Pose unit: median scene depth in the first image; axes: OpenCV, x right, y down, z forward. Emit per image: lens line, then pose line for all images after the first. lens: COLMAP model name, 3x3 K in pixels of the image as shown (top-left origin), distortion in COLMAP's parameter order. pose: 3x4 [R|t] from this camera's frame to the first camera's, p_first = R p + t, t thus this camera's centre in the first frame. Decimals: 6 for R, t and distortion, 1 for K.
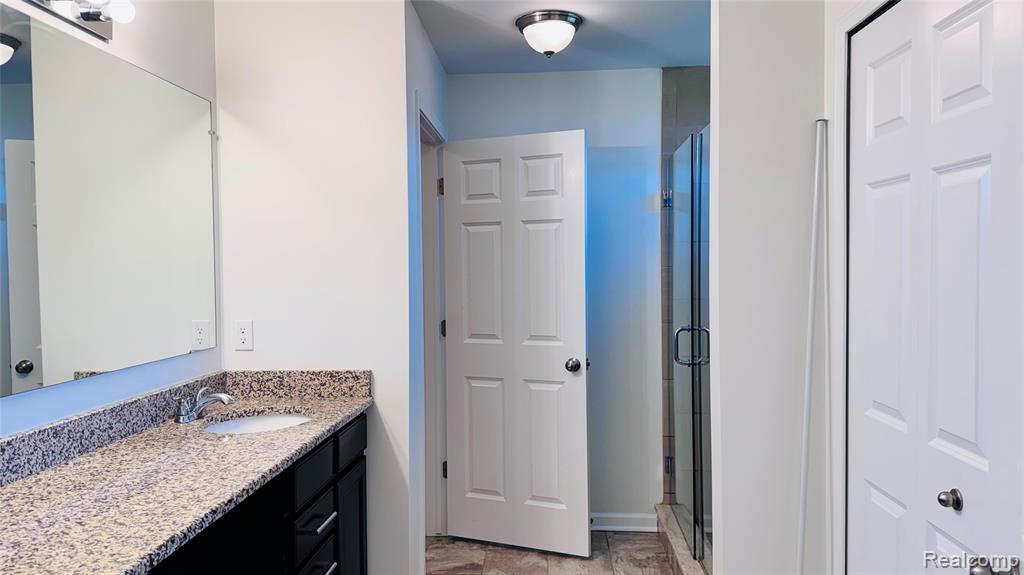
lens RADIAL K [[713.7, 0, 513.0], [0, 713.7, 292.9], [0, 0, 1]] dist [0.084785, -0.111684]
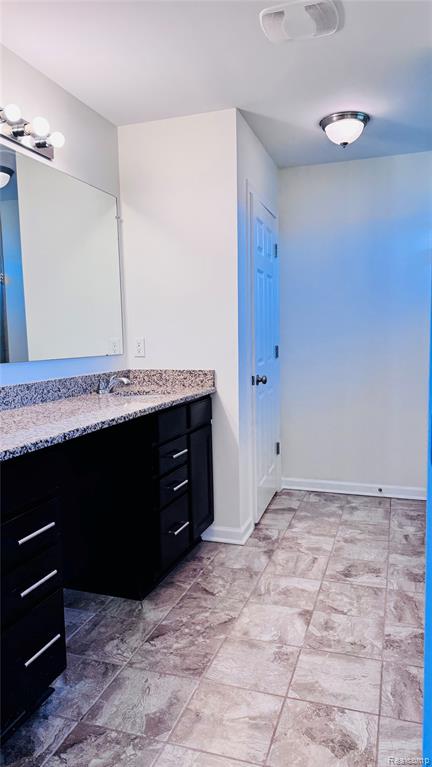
lens RADIAL K [[534.6, 0, 221.8], [0, 534.6, 385.5], [0, 0, 1]] dist [0.084785, -0.111684]
pose [[0.966178, 0.014238, -0.257483, 0.112451], [0.002395, 0.997936, 0.064172, 0.069431], [0.257865, -0.062618, 0.964150, -0.102404]]
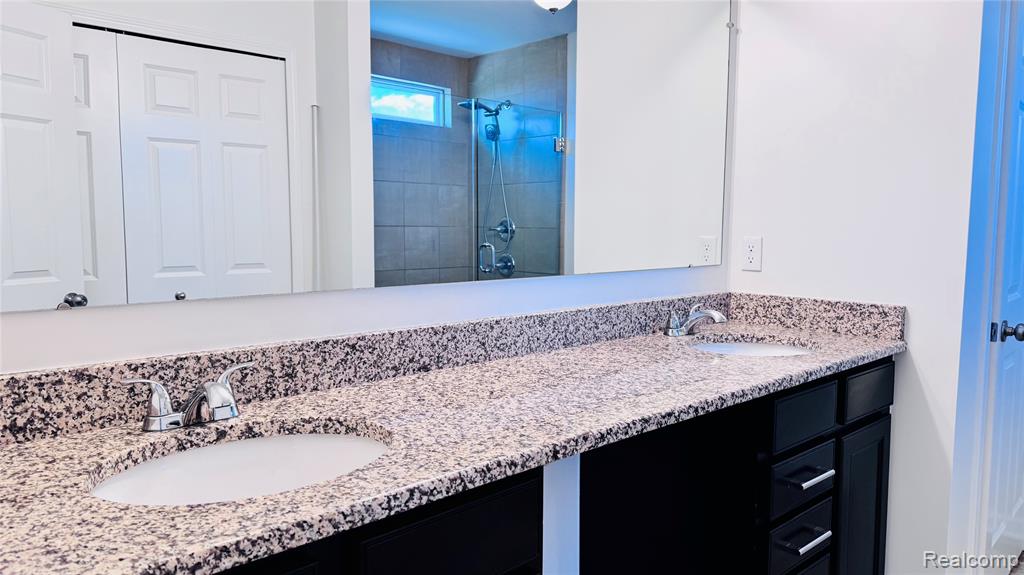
lens RADIAL K [[713.7, 0, 506.6], [0, 713.7, 285.4], [0, 0, 1]] dist [0.084785, -0.111684]
pose [[0.724743, 0.072599, -0.685184, 0.020515], [-0.035873, 0.997061, 0.067700, 0.049569], [0.688085, -0.024486, 0.725217, 0.149674]]
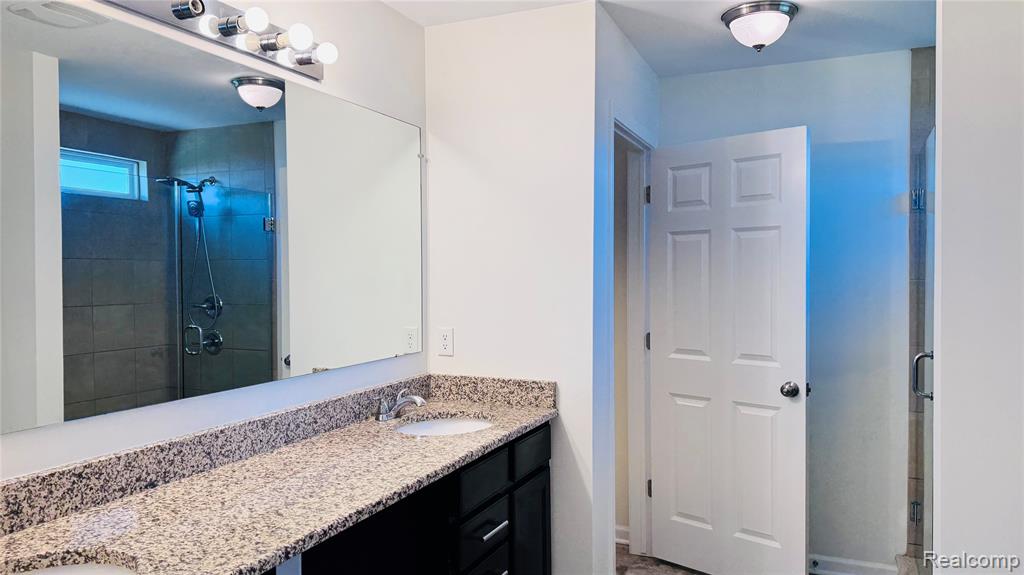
lens RADIAL K [[713.7, 0, 513.5], [0, 713.7, 286.9], [0, 0, 1]] dist [0.084785, -0.111684]
pose [[0.938109, 0.013162, -0.346091, 0.092004], [-0.017758, 0.999791, -0.010114, -0.014305], [0.345885, 0.015634, 0.938146, 0.036049]]
